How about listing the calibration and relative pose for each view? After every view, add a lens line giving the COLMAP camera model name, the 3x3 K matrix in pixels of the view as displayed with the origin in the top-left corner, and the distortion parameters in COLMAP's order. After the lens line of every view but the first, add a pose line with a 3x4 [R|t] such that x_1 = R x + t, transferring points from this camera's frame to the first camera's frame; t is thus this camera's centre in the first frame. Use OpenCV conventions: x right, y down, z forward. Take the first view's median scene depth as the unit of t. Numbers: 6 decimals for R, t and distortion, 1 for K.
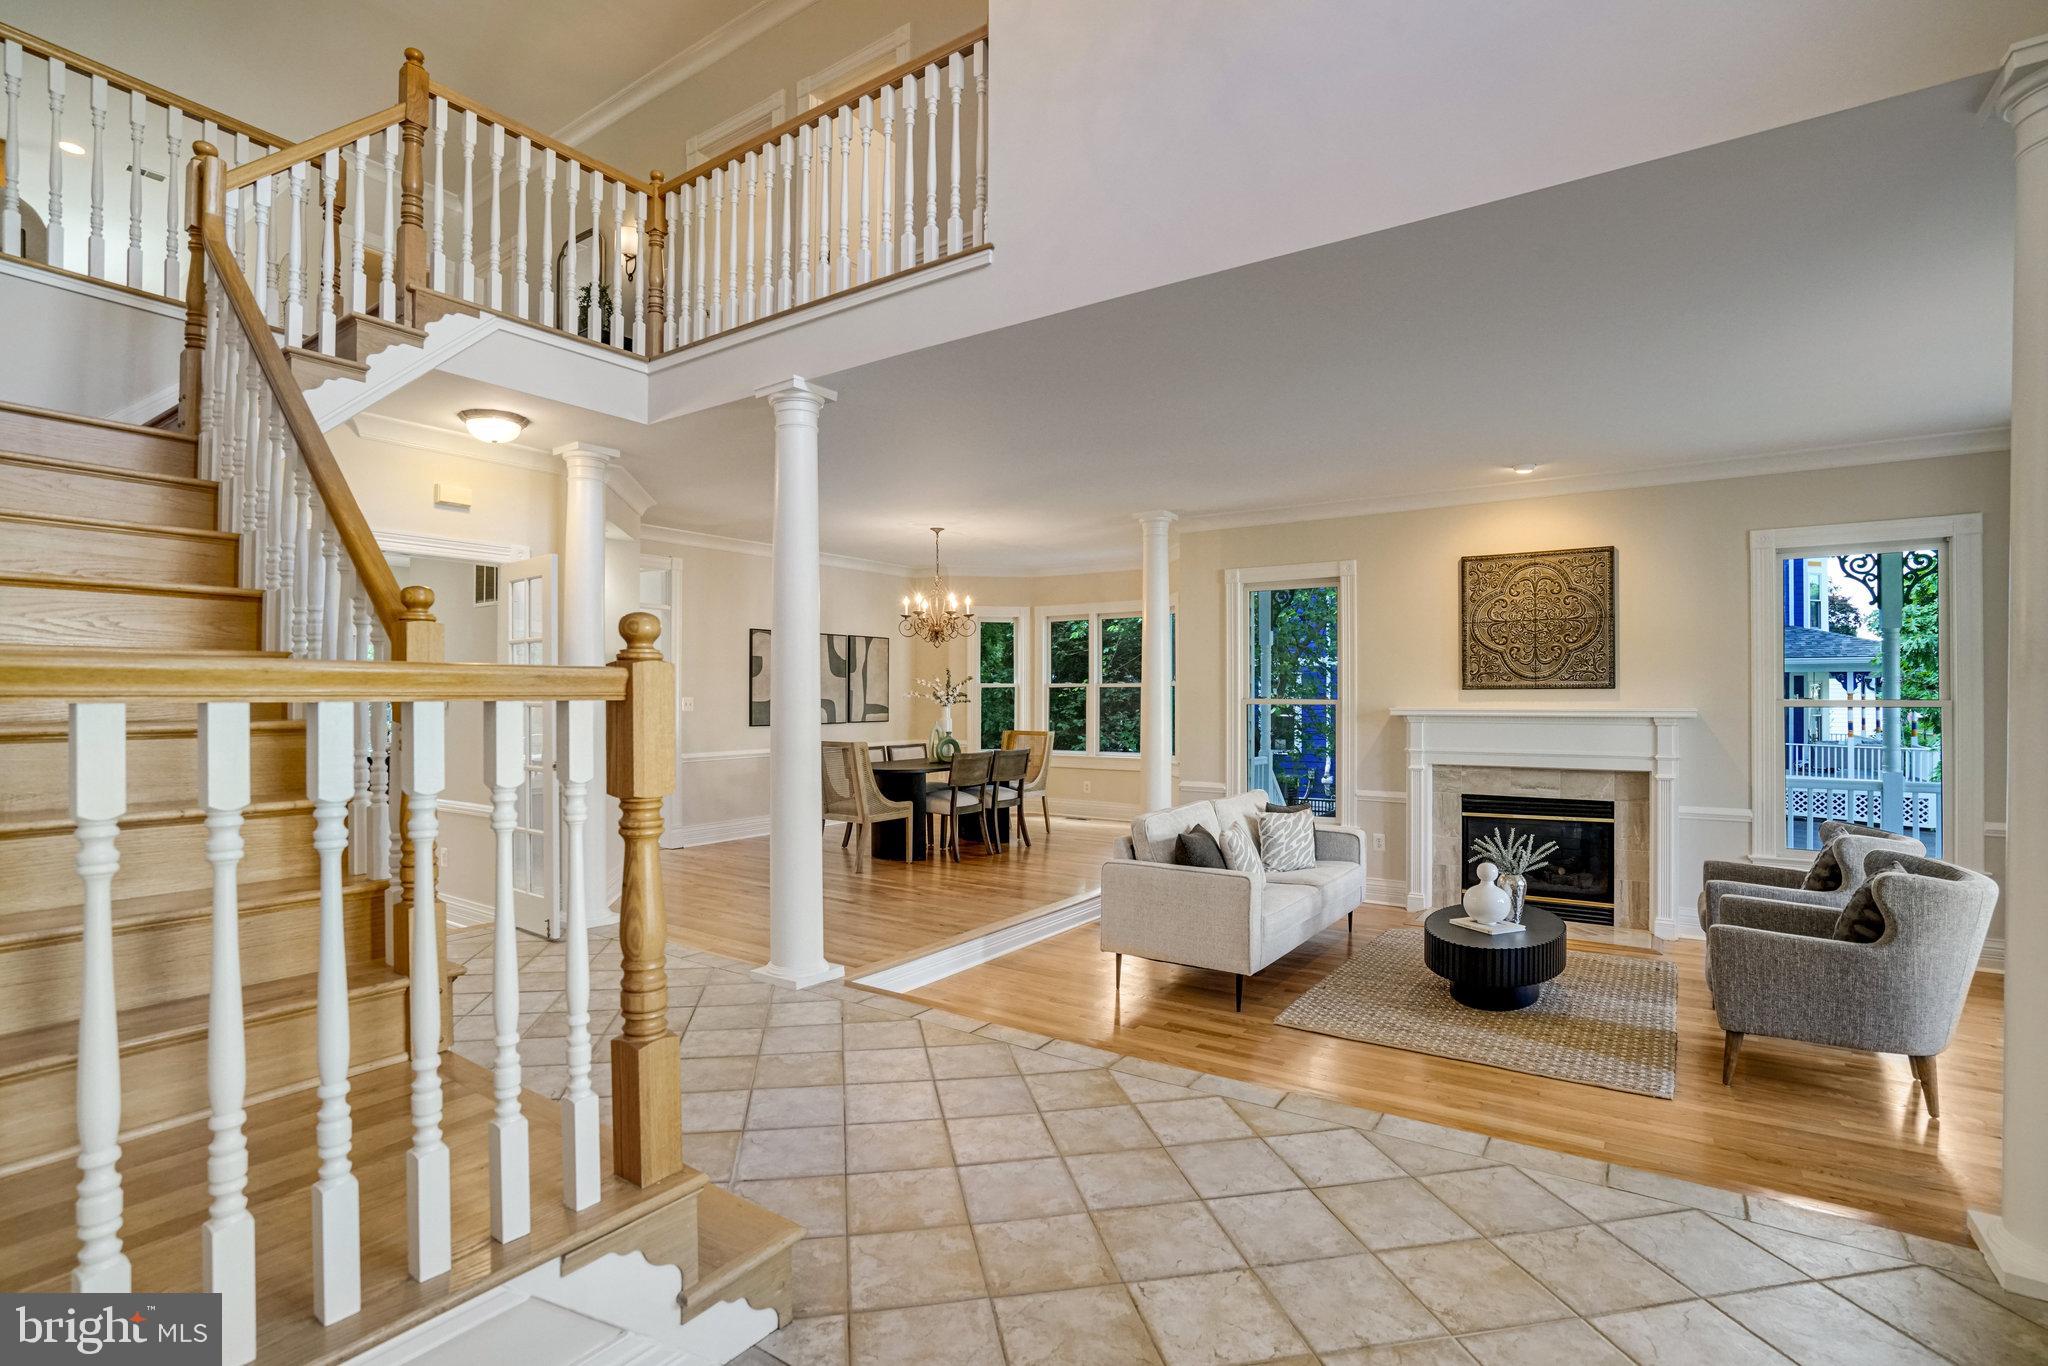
lens RADIAL K [[969.0, 0, 1023.1], [0, 969.0, 686.0], [0, 0, 1]] dist [-0.016918, 0.000944]
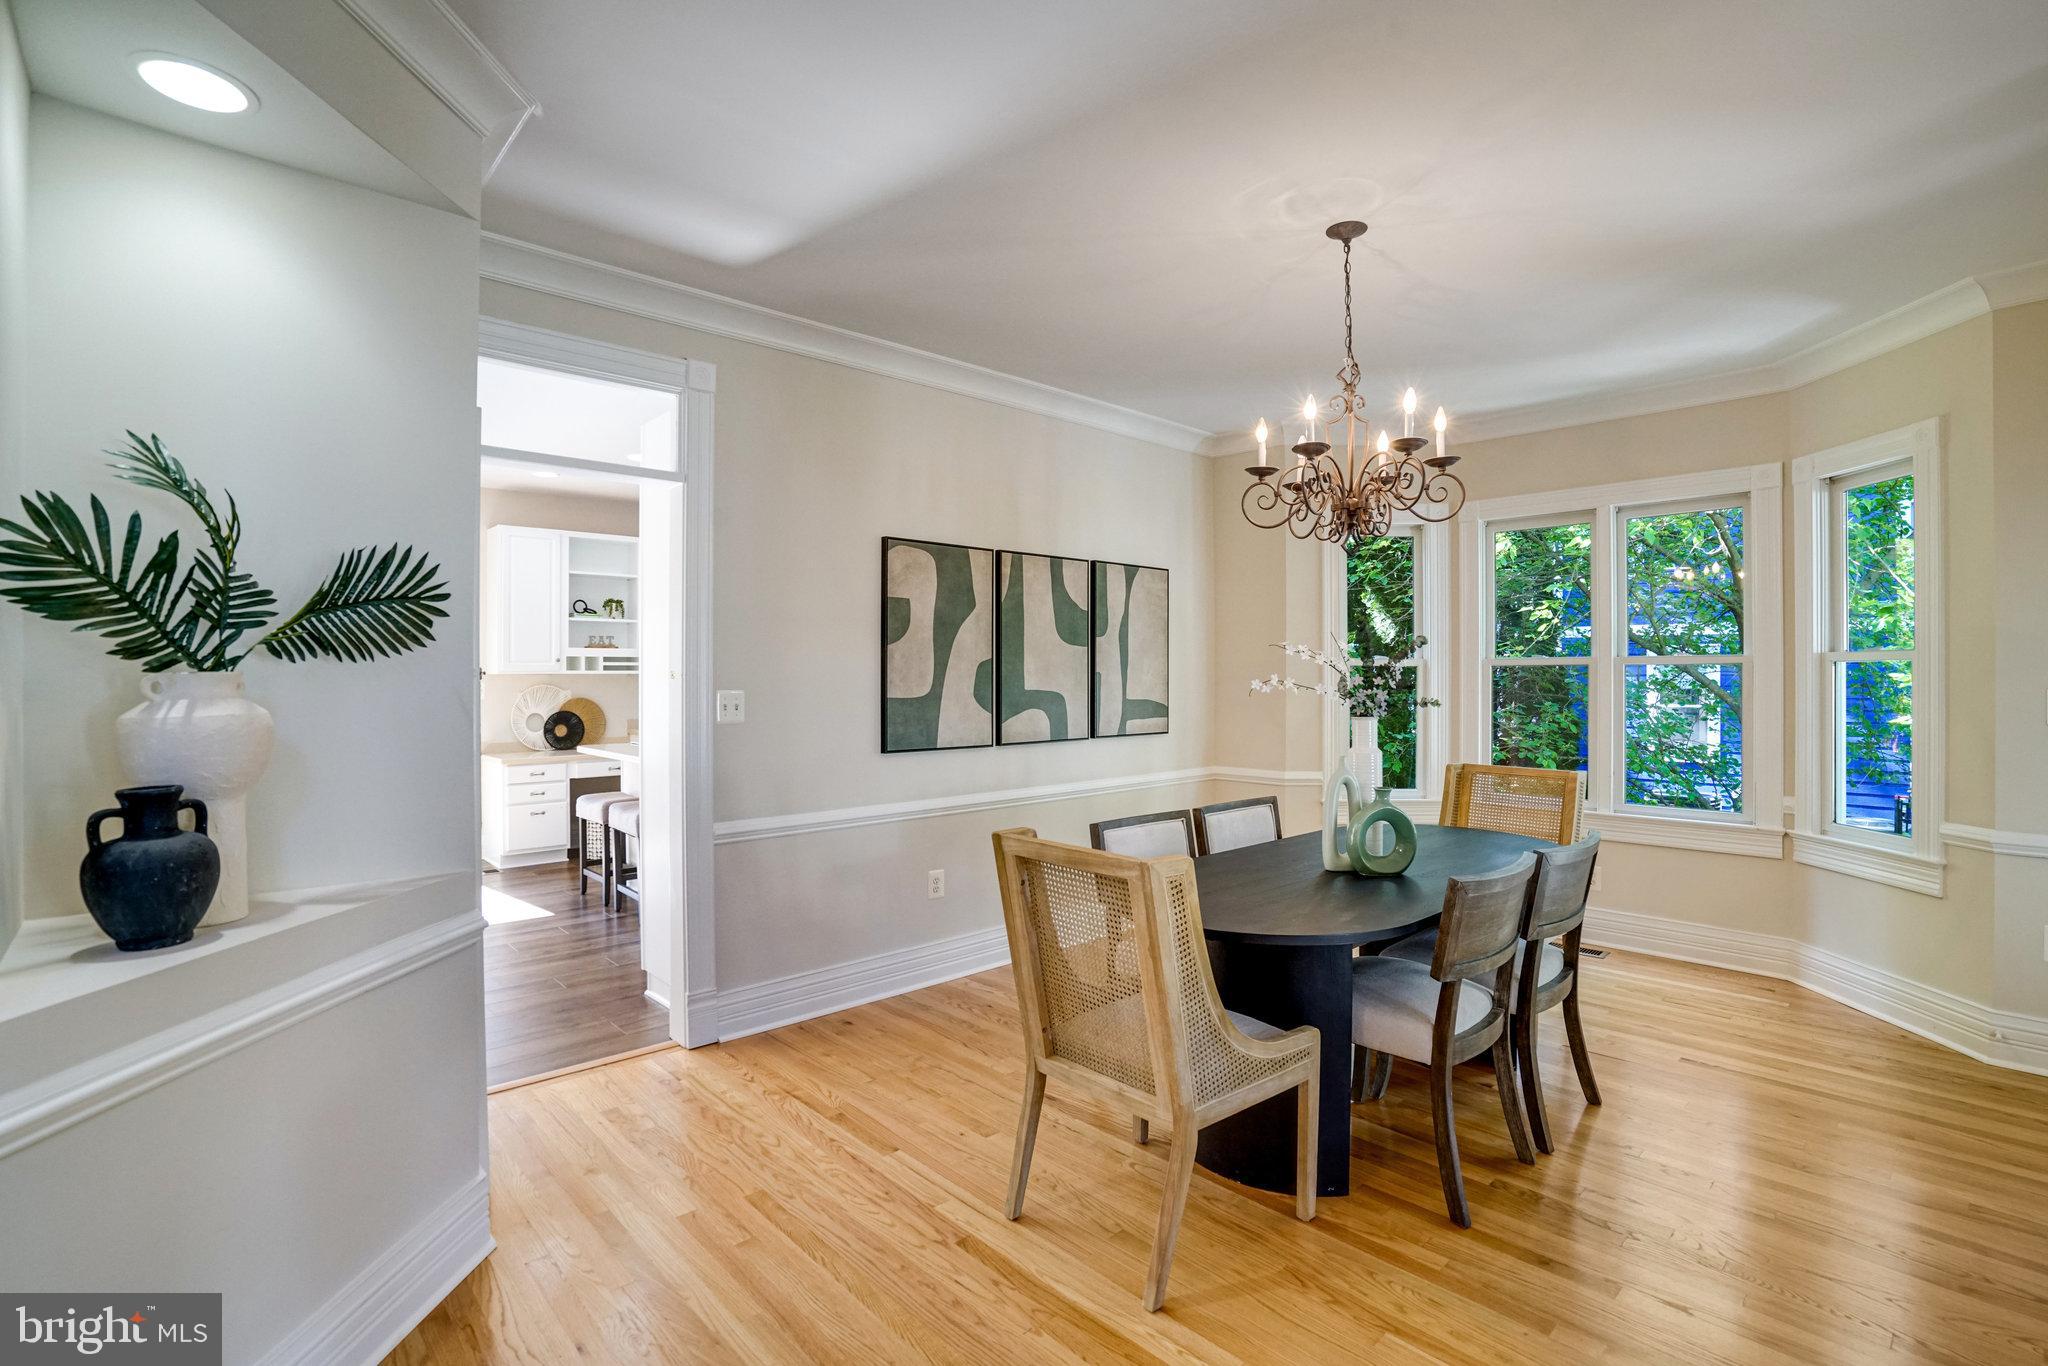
lens RADIAL K [[969.0, 0, 1023.1], [0, 969.0, 686.0], [0, 0, 1]] dist [-0.016918, 0.000944]
pose [[0.974739, 0.003078, -0.223324, -0.104990], [0.001509, 0.999791, 0.020368, 0.001392], [0.223341, -0.020190, 0.974531, 0.514839]]
